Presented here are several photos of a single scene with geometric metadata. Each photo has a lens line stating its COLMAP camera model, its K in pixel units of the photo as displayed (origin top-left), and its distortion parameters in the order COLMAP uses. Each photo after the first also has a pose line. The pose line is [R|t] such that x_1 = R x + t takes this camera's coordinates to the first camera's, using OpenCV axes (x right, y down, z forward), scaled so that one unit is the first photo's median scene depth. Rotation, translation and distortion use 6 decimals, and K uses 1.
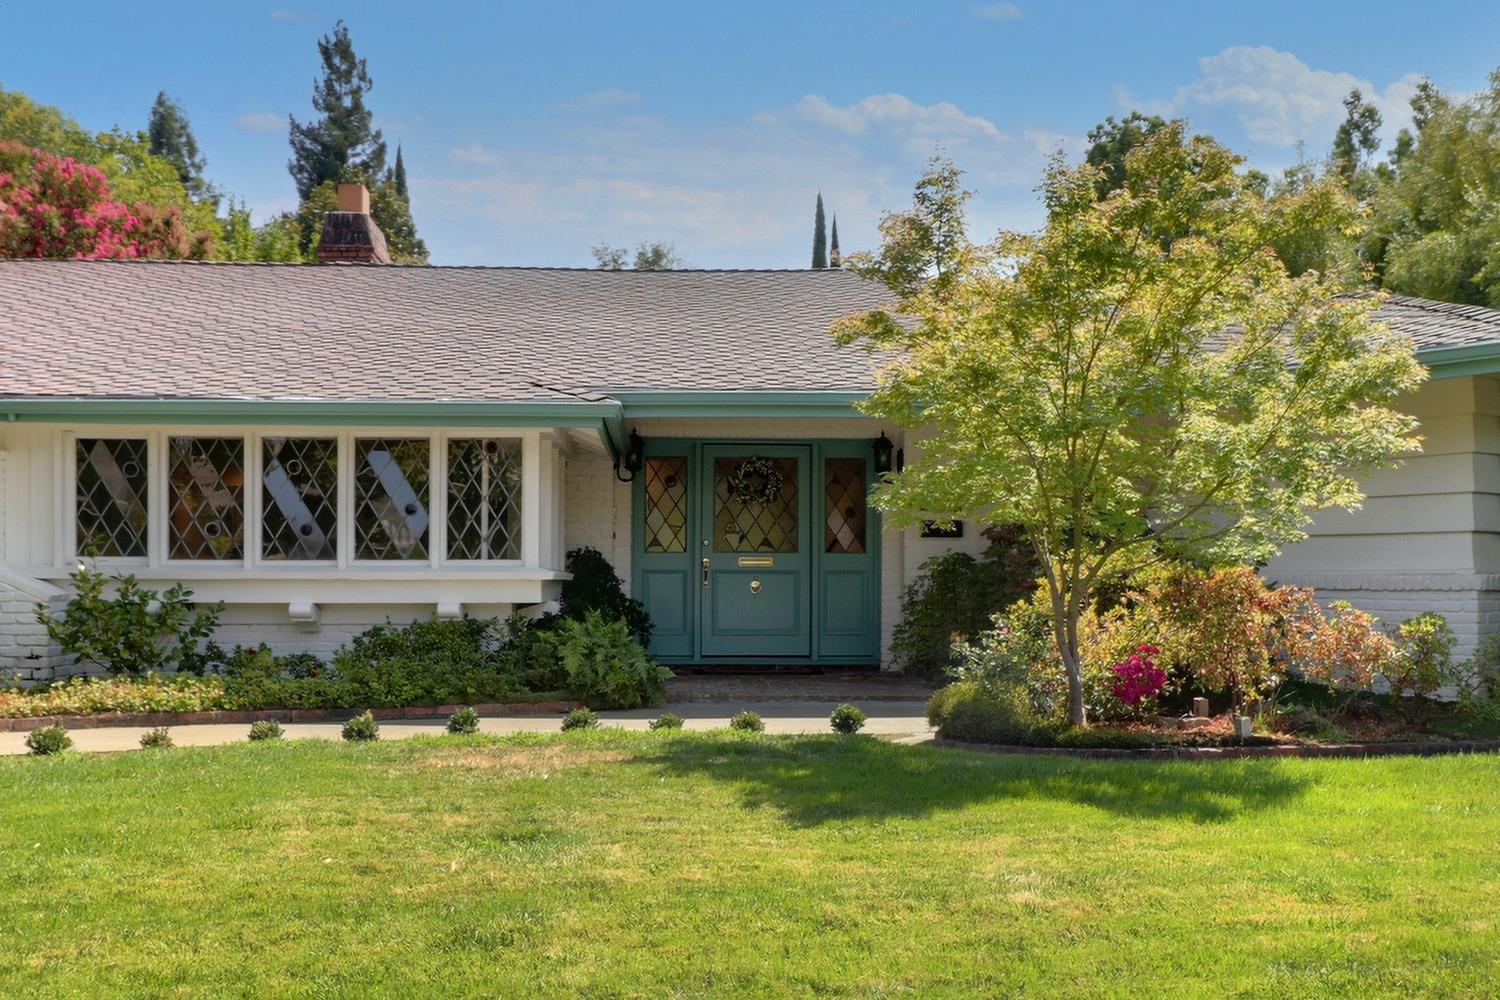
lens RADIAL K [[1410.3, 0, 750.0], [0, 1410.3, 500.0], [0, 0, 1]] dist [-0.003272, -0.008109]
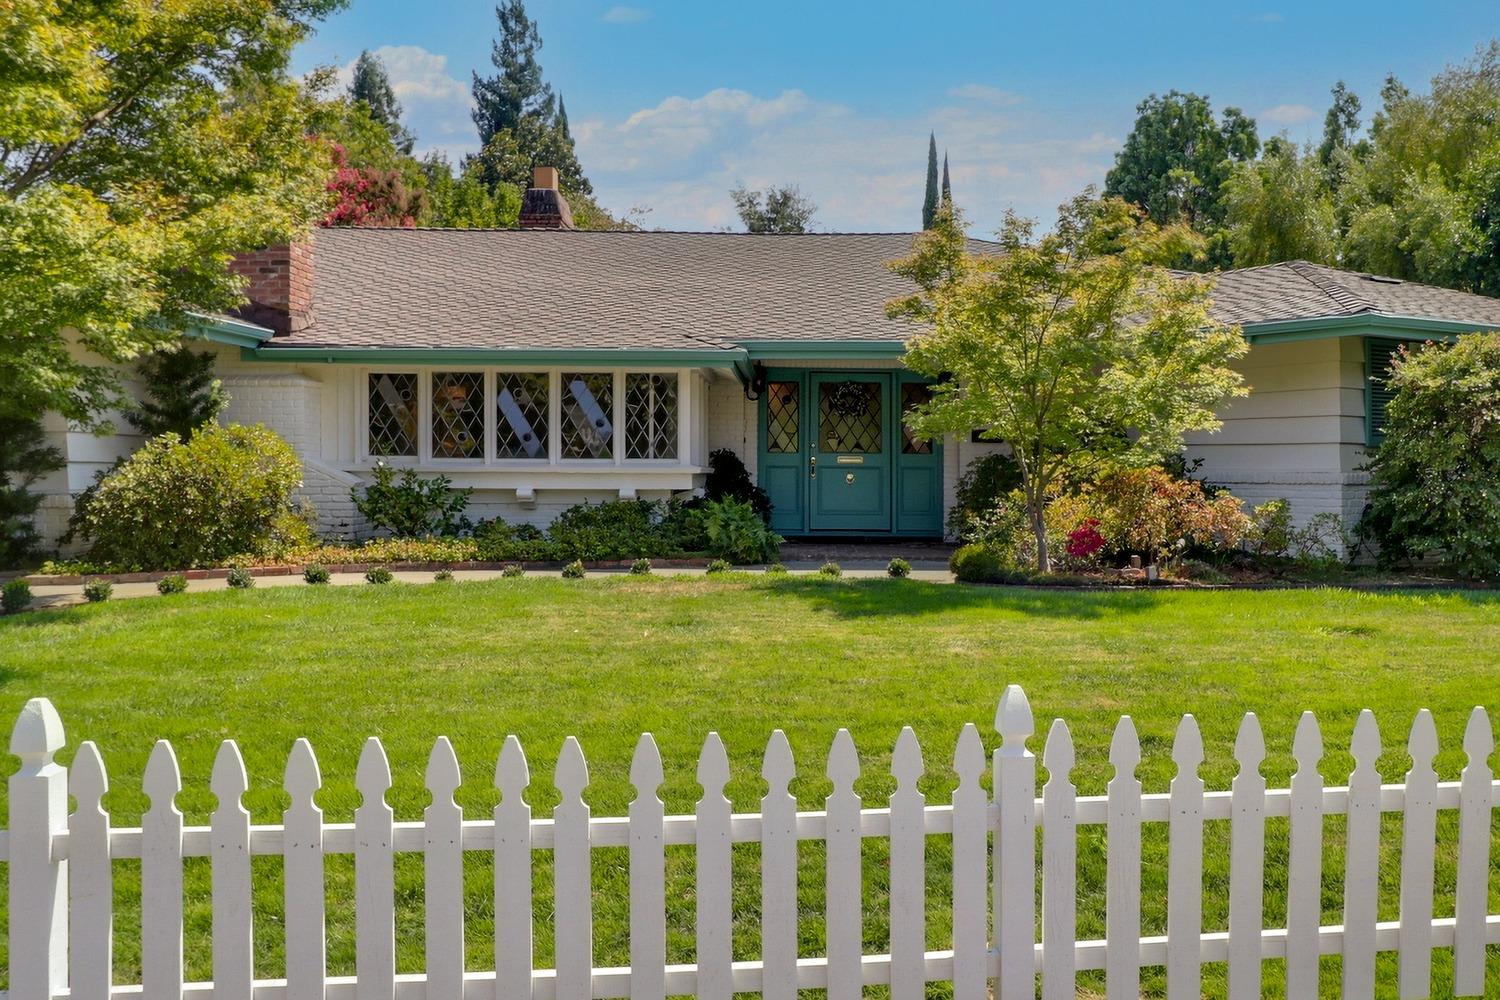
lens RADIAL K [[709.5, 0, 759.2], [0, 709.5, 481.6], [0, 0, 1]] dist [0.021039, -0.014200]
pose [[0.998433, 0.004889, -0.055749, -0.040721], [-0.001370, 0.998014, 0.062984, 0.020208], [0.055946, -0.062808, 0.996456, 0.294549]]
